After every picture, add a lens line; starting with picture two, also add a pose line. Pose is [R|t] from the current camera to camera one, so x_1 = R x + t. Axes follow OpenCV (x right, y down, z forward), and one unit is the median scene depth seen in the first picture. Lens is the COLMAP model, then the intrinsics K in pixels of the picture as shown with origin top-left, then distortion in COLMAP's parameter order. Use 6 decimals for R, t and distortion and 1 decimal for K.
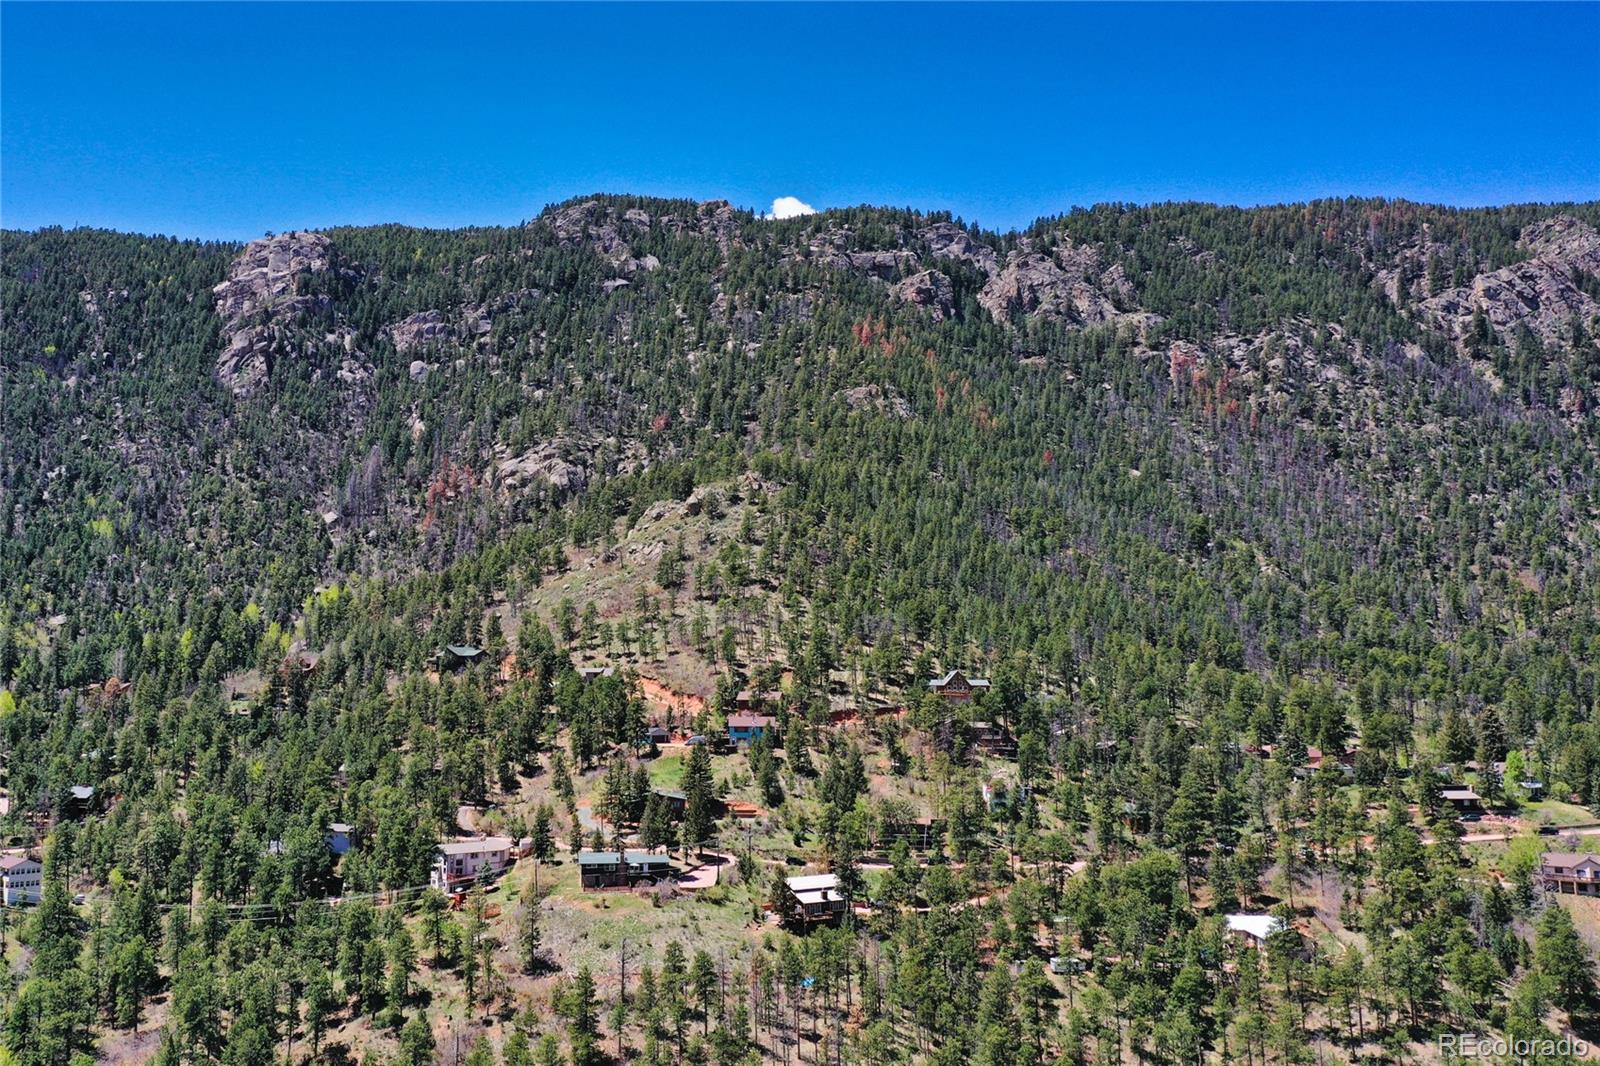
lens RADIAL K [[1289.1, 0, 800.0], [0, 1289.1, 533.0], [0, 0, 1]] dist [0.000811, 0.000565]
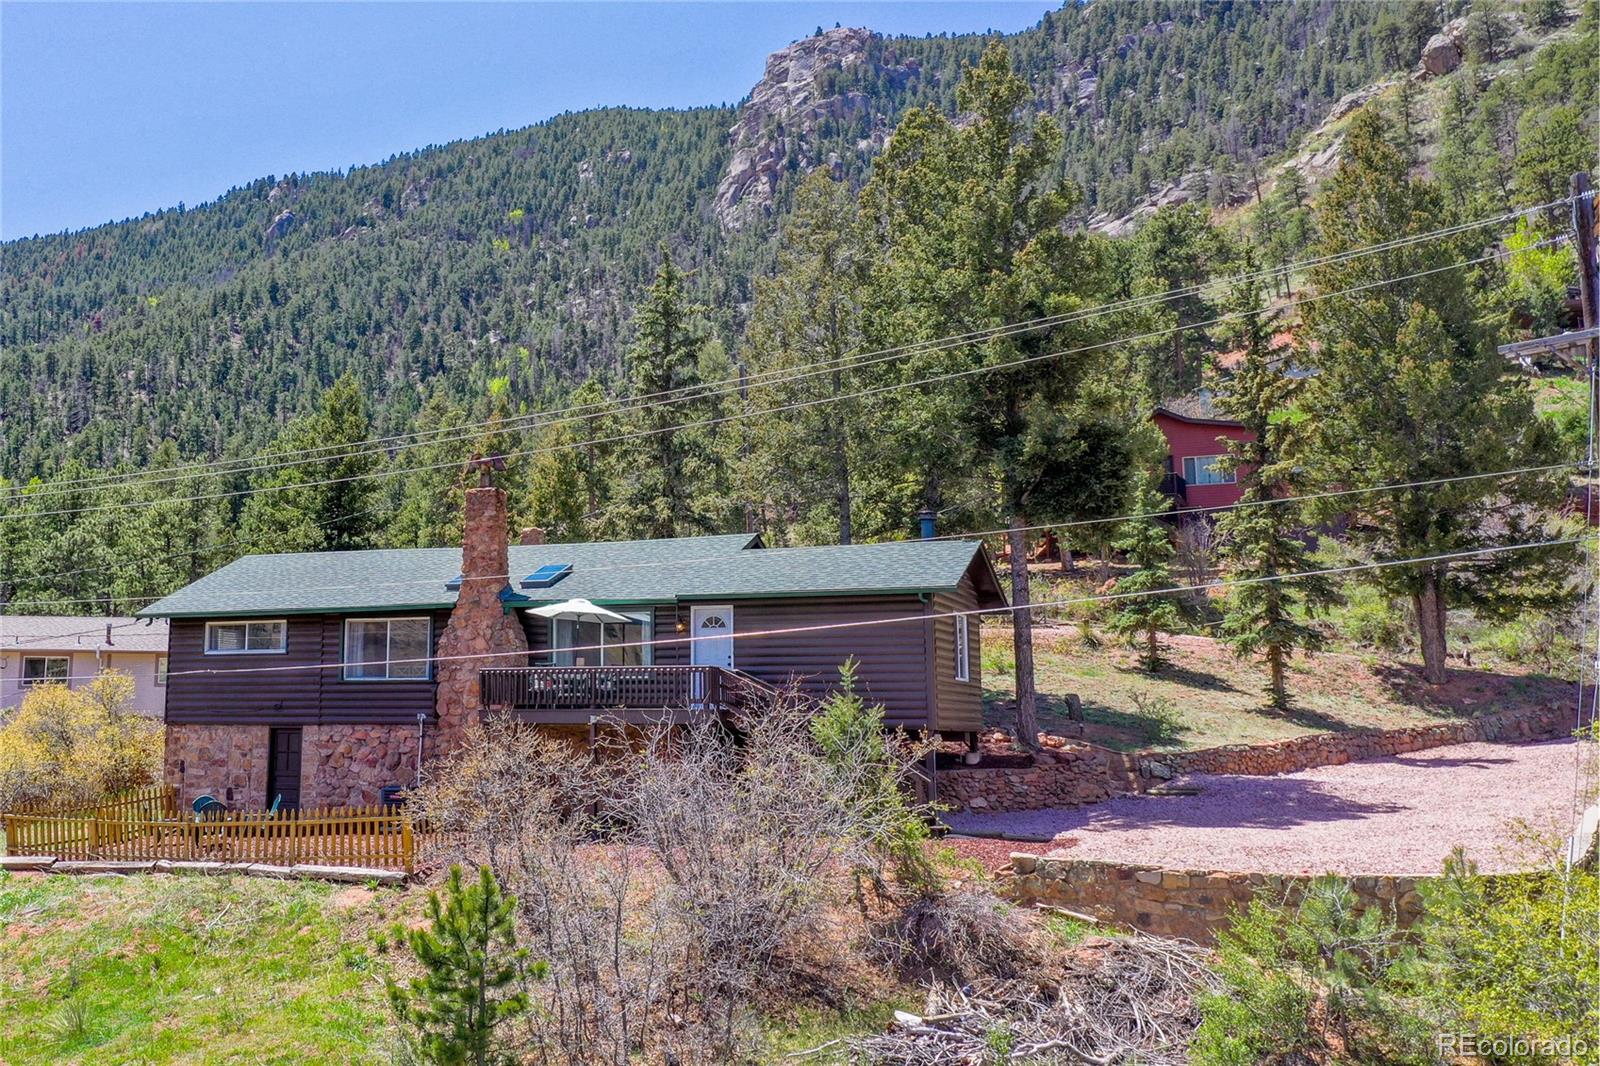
lens RADIAL K [[1333.1, 0, 749.6], [0, 1333.1, 547.8], [0, 0, 1]] dist [-0.004891, 0.007559]
pose [[0.816719, -0.089898, -0.569990, -0.025912], [0.064371, 0.995818, -0.064824, 0.109245], [0.573434, 0.016252, 0.819091, 0.389053]]
